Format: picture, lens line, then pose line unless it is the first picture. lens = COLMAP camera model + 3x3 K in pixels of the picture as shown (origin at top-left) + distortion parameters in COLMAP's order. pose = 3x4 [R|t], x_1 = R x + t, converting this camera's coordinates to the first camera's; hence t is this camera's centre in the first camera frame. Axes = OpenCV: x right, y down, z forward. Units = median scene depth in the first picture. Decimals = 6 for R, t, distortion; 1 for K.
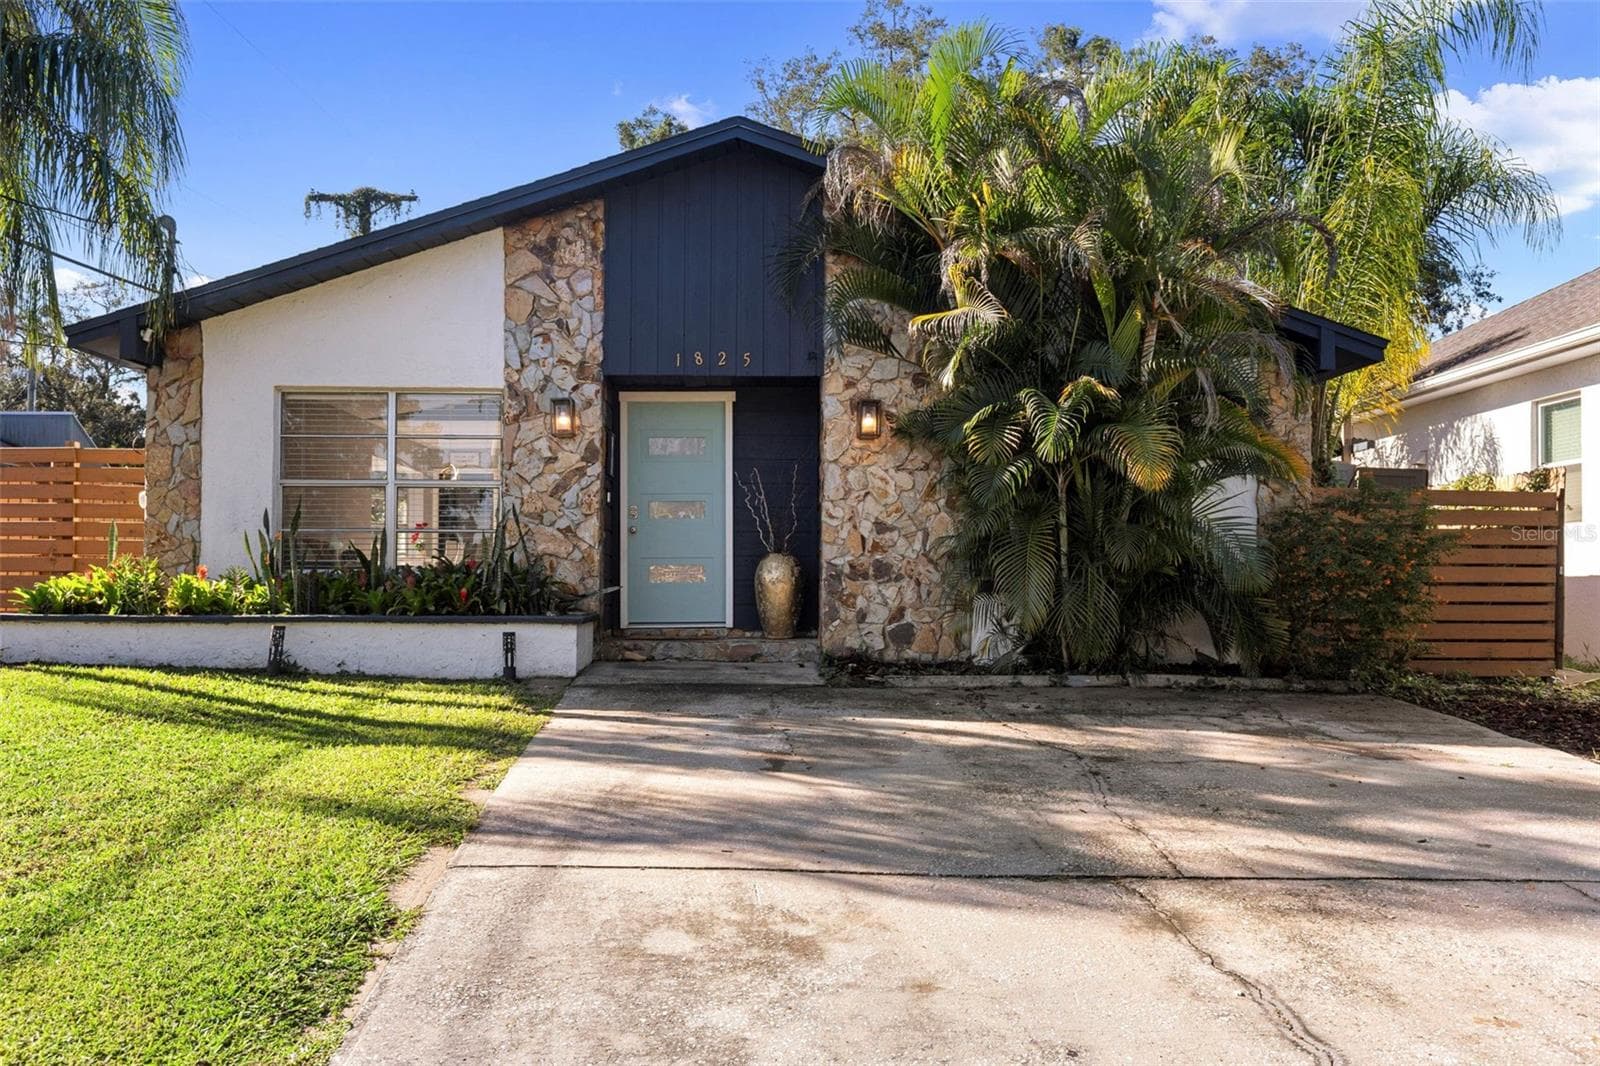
lens RADIAL K [[1223.5, 0, 801.7], [0, 1223.5, 543.9], [0, 0, 1]] dist [0.003918, 0.006068]
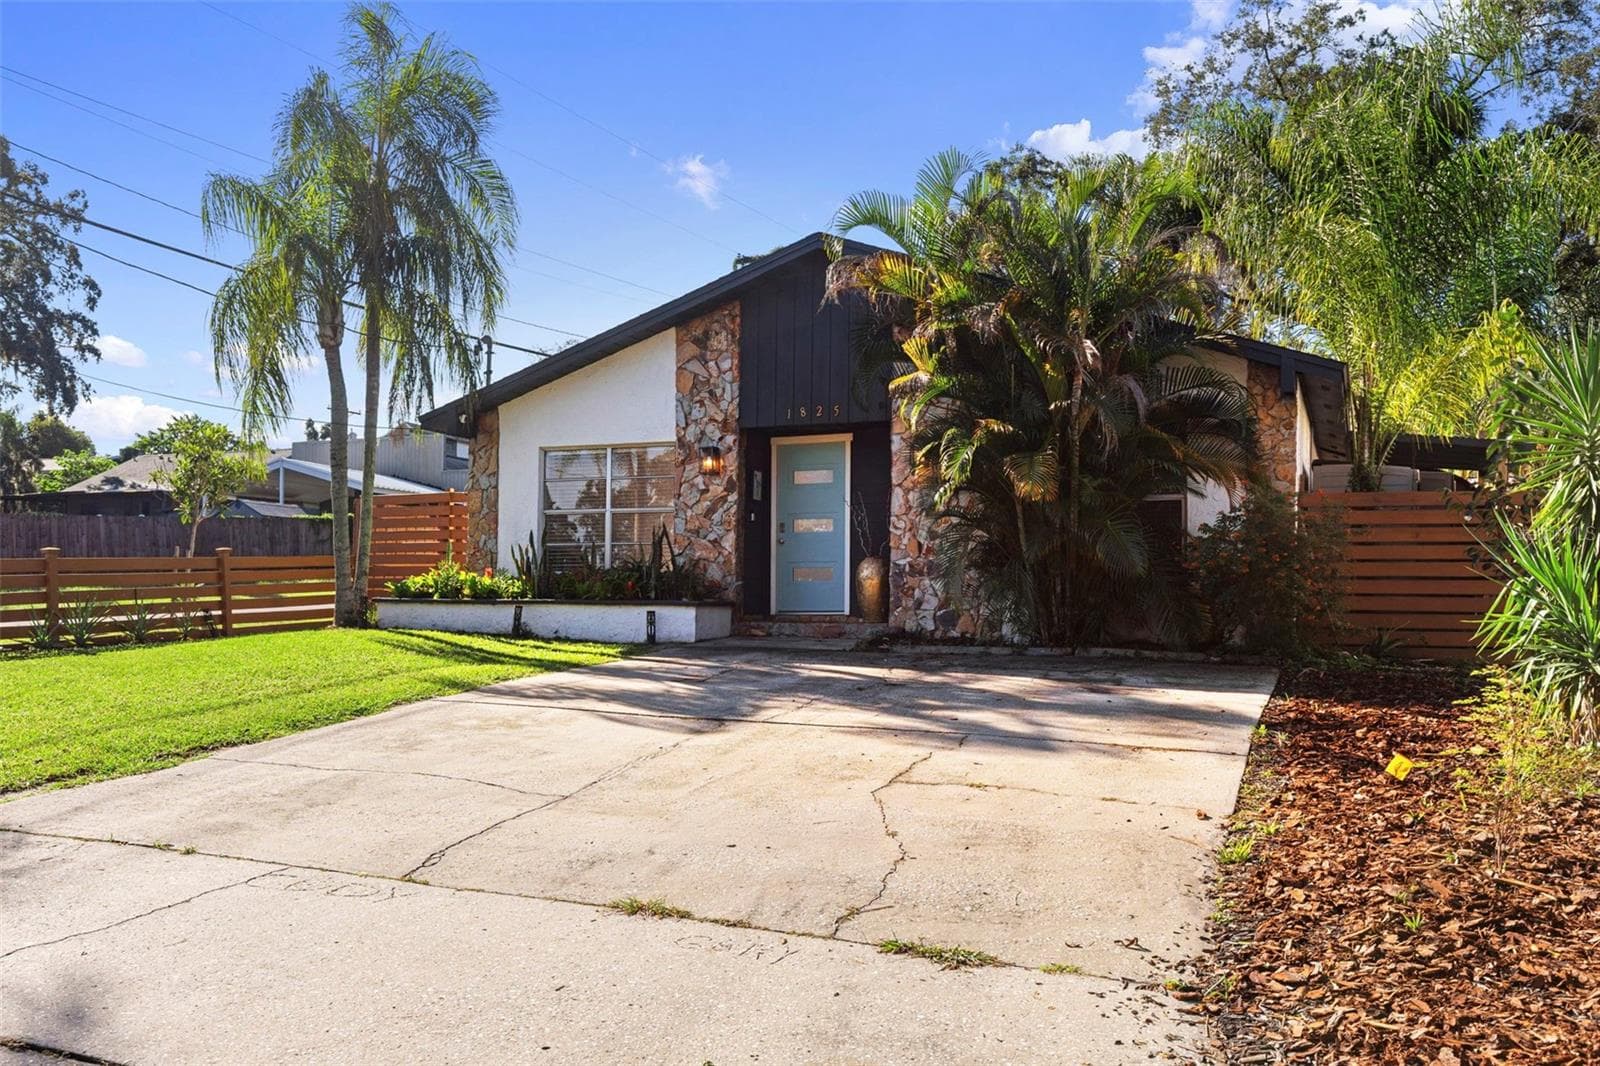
lens RADIAL K [[1359.6, 0, 799.9], [0, 1359.6, 545.0], [0, 0, 1]] dist [0.013922, 0.000101]
pose [[0.908642, -0.015362, -0.417293, 0.535844], [0.006520, 0.999723, -0.022605, 0.028073], [0.417525, 0.017819, 0.908491, -0.355933]]
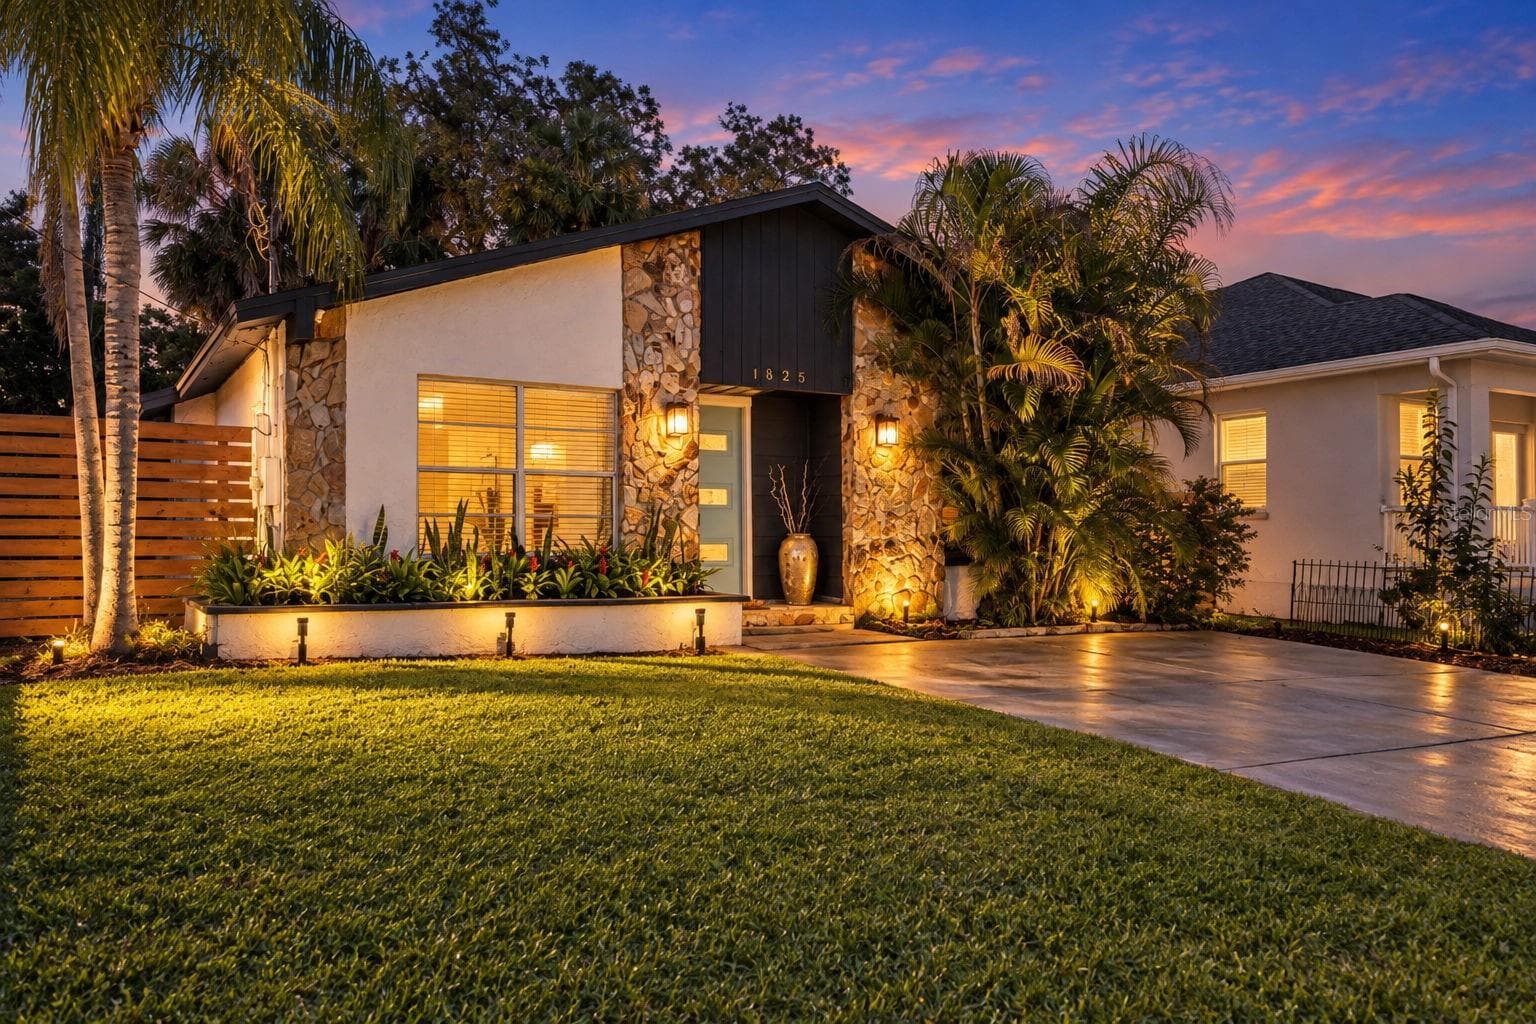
lens RADIAL K [[1103.3, 0, 773.9], [0, 1103.3, 504.0], [0, 0, 1]] dist [0.034303, 0.002309]
pose [[0.869608, 0.009580, 0.493649, -0.620082], [-0.009275, 0.999952, -0.003067, -0.020933], [-0.493655, -0.001911, 0.869656, 0.053262]]
